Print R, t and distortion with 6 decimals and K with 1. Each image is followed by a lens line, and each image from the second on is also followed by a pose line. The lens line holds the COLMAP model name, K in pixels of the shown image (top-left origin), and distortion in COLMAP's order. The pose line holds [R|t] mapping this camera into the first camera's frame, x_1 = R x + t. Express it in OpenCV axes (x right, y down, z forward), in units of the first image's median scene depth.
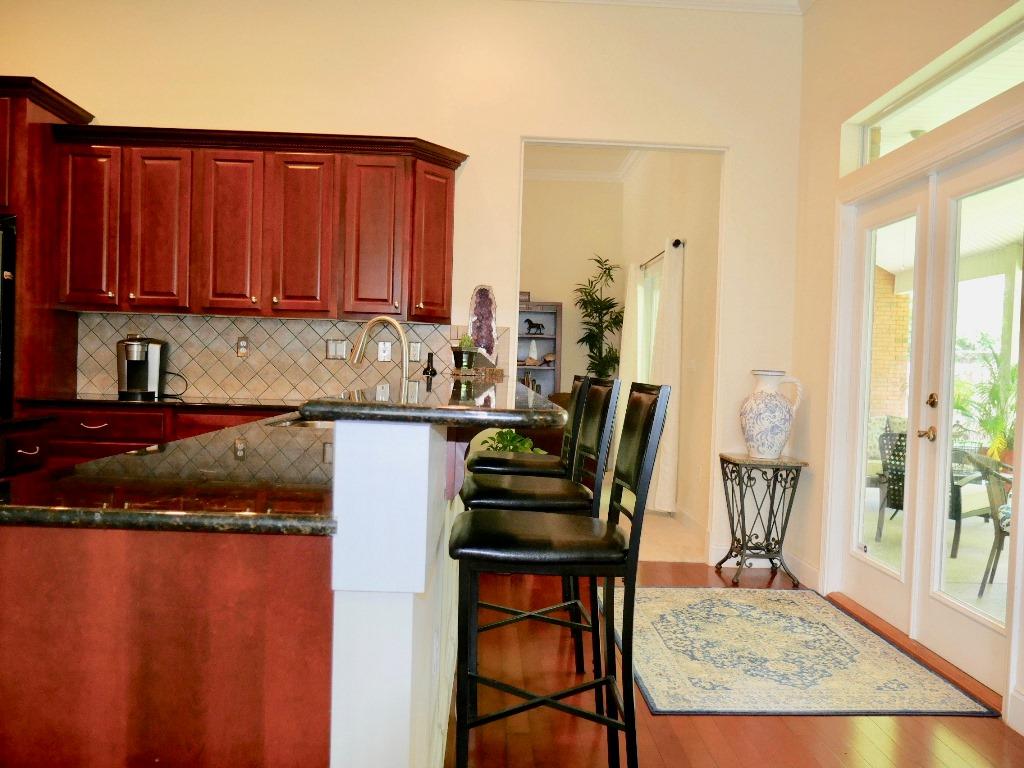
lens RADIAL K [[851.1, 0, 511.8], [0, 851.1, 385.5], [0, 0, 1]] dist [-0.027048, 0.009478]
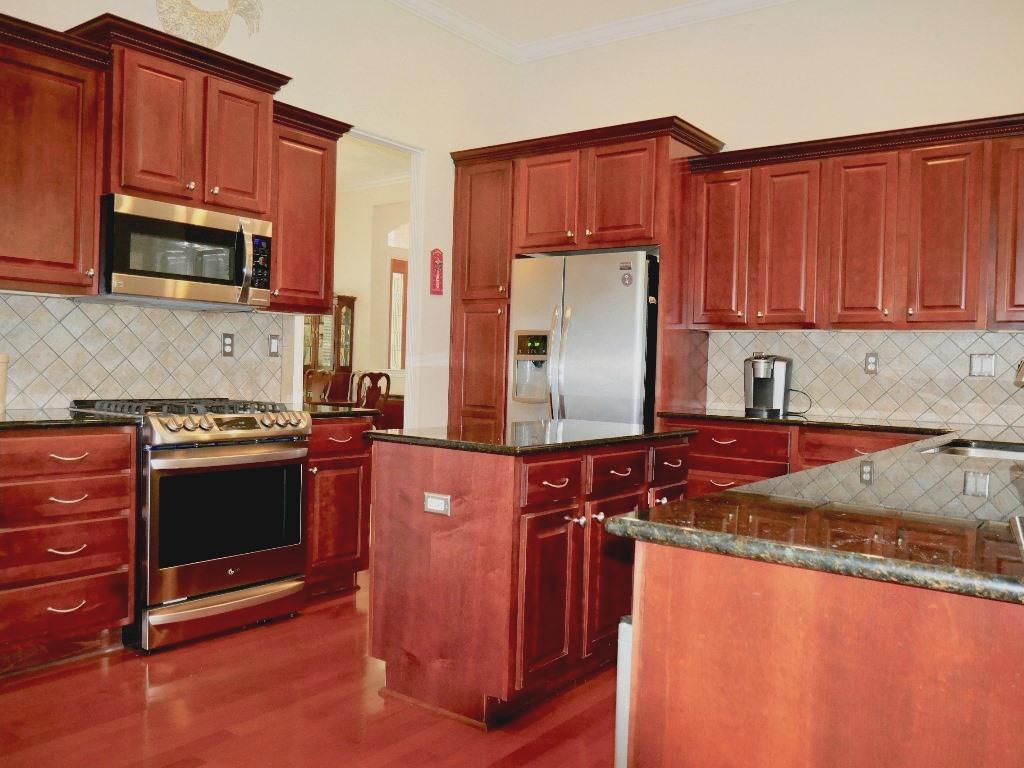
lens RADIAL K [[851.1, 0, 513.7], [0, 851.1, 385.4], [0, 0, 1]] dist [-0.027048, 0.009478]
pose [[0.778223, 0.004675, -0.627971, -0.040257], [-0.016774, 0.999770, -0.013344, -0.001938], [0.627764, 0.020919, 0.778122, 0.028089]]
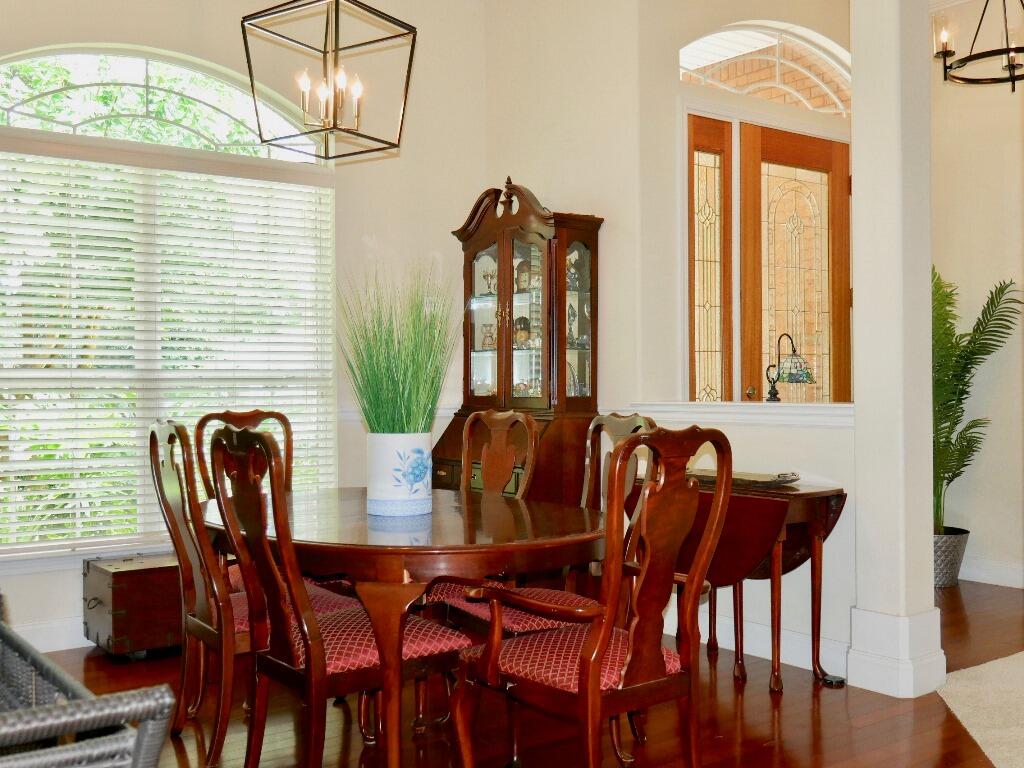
lens RADIAL K [[1086.1, 0, 514.4], [0, 1086.1, 386.2], [0, 0, 1]] dist [-0.021116, 0.000000]
pose [[0.581141, -0.027231, -0.813347, -0.182522], [0.009650, 0.999600, -0.026572, -0.010860], [0.813746, 0.007593, 0.581171, 0.150476]]
